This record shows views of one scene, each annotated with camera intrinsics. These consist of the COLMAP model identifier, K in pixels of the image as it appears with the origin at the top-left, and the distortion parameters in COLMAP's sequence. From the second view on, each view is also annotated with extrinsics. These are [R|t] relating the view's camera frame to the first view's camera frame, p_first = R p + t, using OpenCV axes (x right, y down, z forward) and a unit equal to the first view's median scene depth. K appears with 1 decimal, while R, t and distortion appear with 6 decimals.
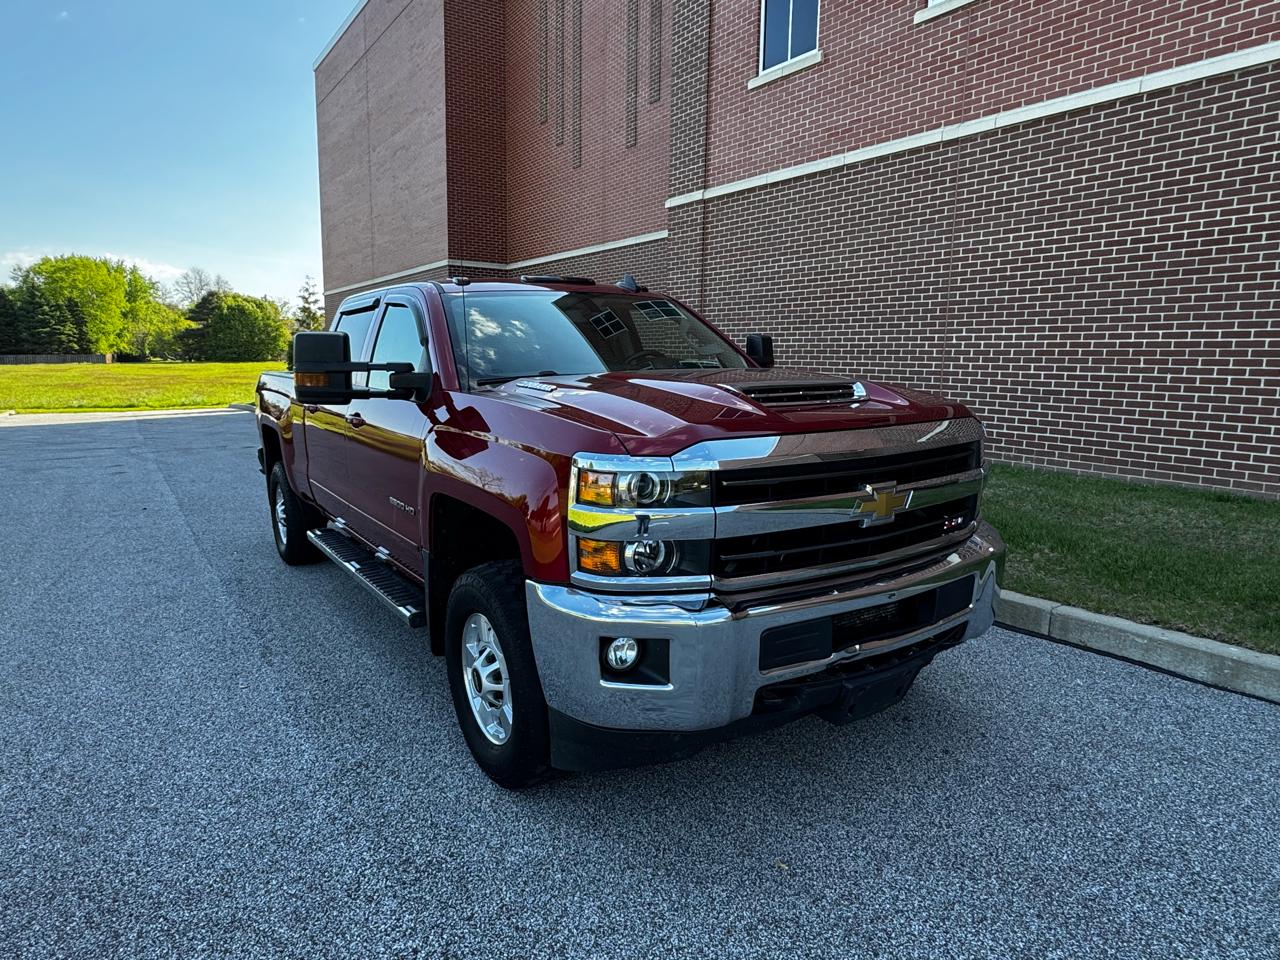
lens RADIAL K [[799.4, 0, 625.8], [0, 799.4, 482.7], [0, 0, 1]] dist [-0.007559, 0.003686]
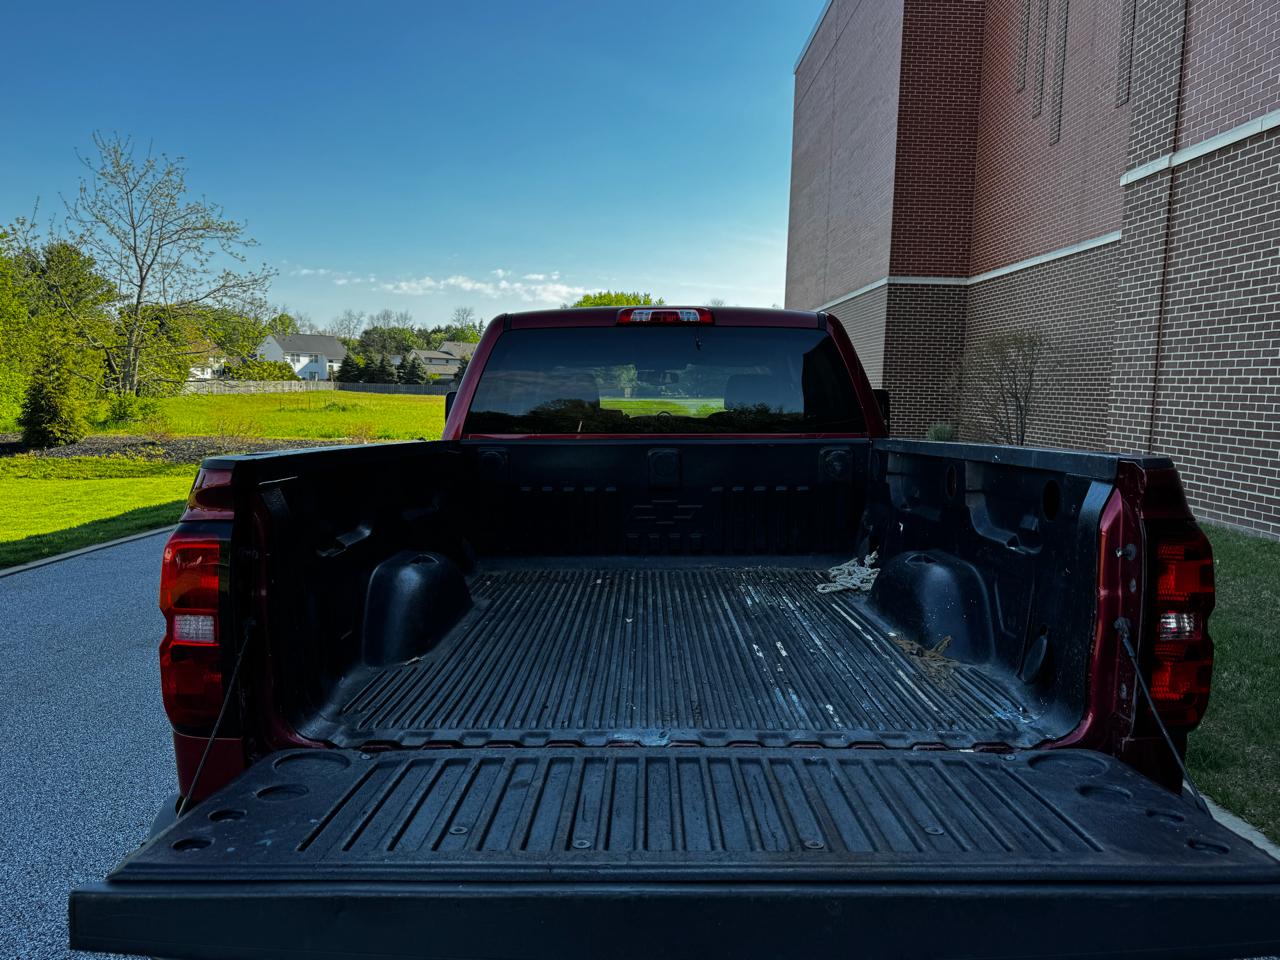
lens RADIAL K [[949.5, 0, 637.6], [0, 949.5, 490.7], [0, 0, 1]] dist [0.038447, -0.048366]
pose [[0.840572, 0.063557, -0.537958, 0.174251], [-0.091942, 0.995423, -0.026056, -0.026606], [0.533840, 0.071363, 0.842569, 0.115173]]
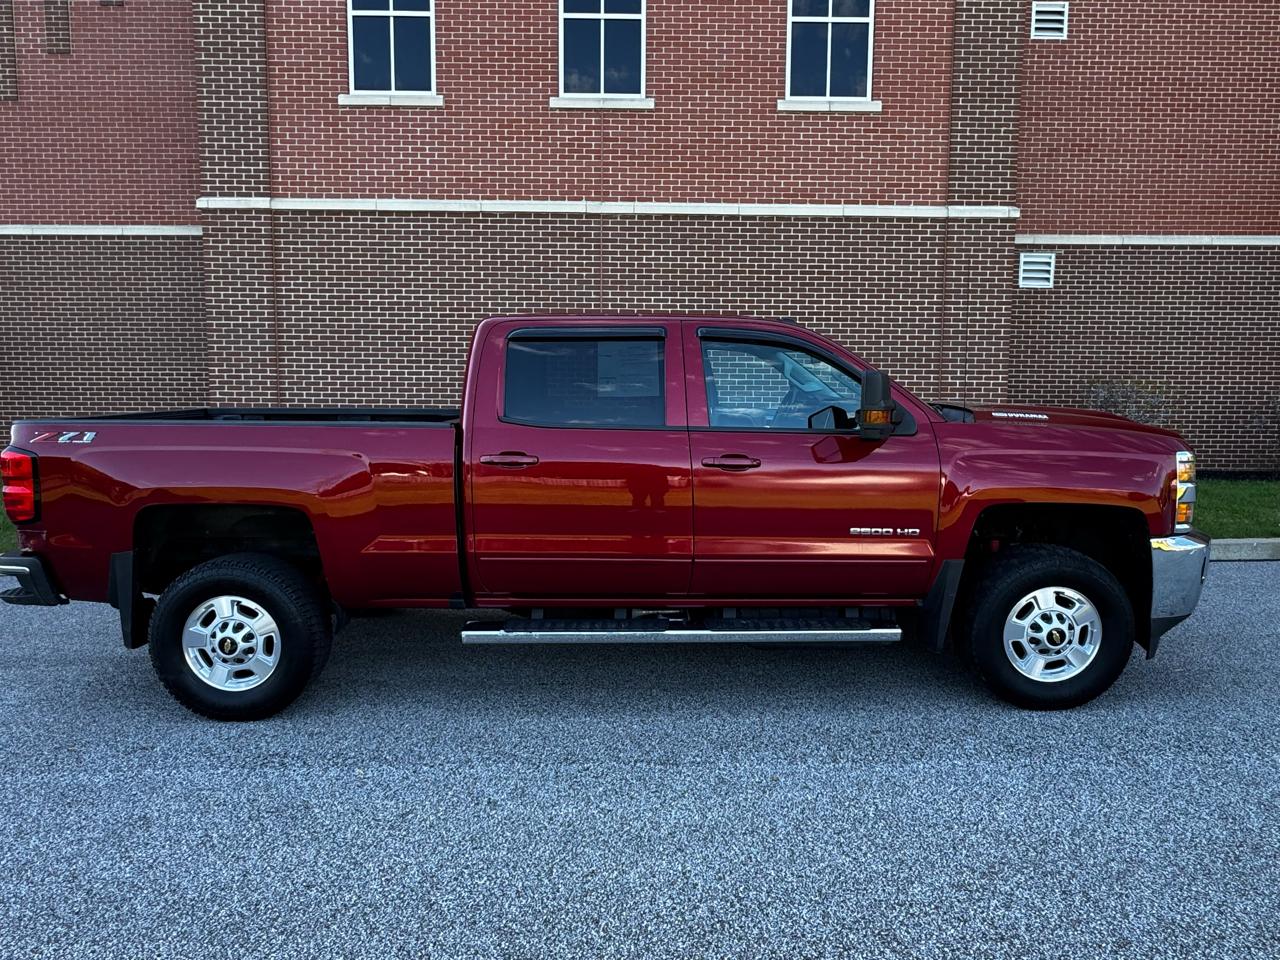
lens RADIAL K [[799.4, 0, 639.1], [0, 799.4, 480.7], [0, 0, 1]] dist [-0.007559, 0.003686]
pose [[0.541474, -0.094521, 0.835387, -0.448438], [0.129105, 0.991222, 0.028472, -0.036985], [-0.830746, 0.092436, 0.548924, 0.226433]]
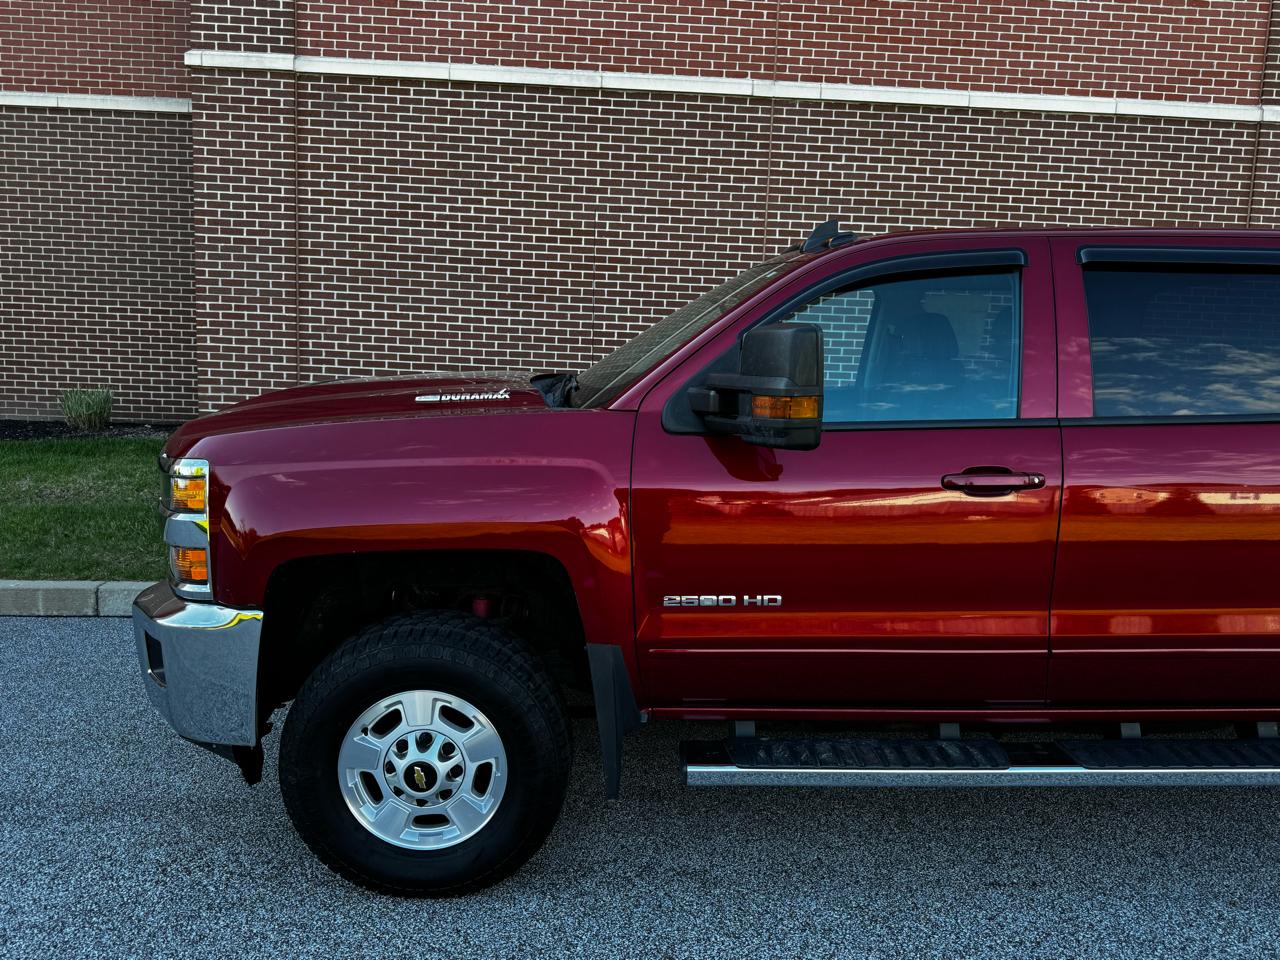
lens RADIAL K [[948.9, 0, 633.6], [0, 948.9, 486.5], [0, 0, 1]] dist [0.039018, -0.049458]
pose [[0.519762, -0.103443, 0.848025, -0.415771], [0.100703, 0.993140, 0.059422, -0.067511], [-0.848355, 0.054513, 0.526614, 0.441133]]
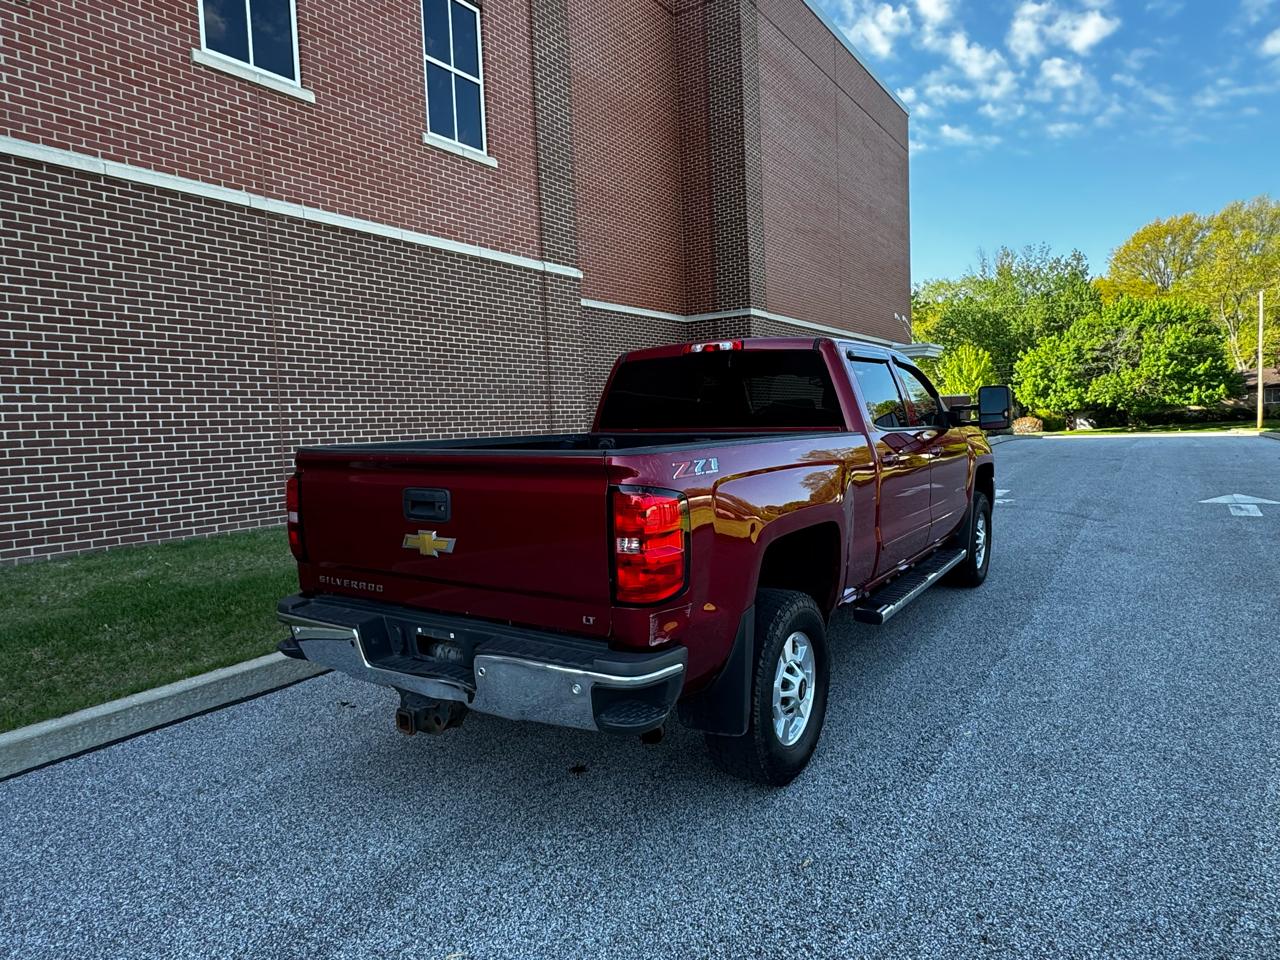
lens RADIAL K [[799.4, 0, 642.5], [0, 799.4, 483.4], [0, 0, 1]] dist [-0.007559, 0.003686]
pose [[-0.400555, -0.061209, 0.914226, -0.517024], [0.176186, 0.974002, 0.142405, -0.113871], [-0.899174, 0.218115, -0.379357, 0.745838]]
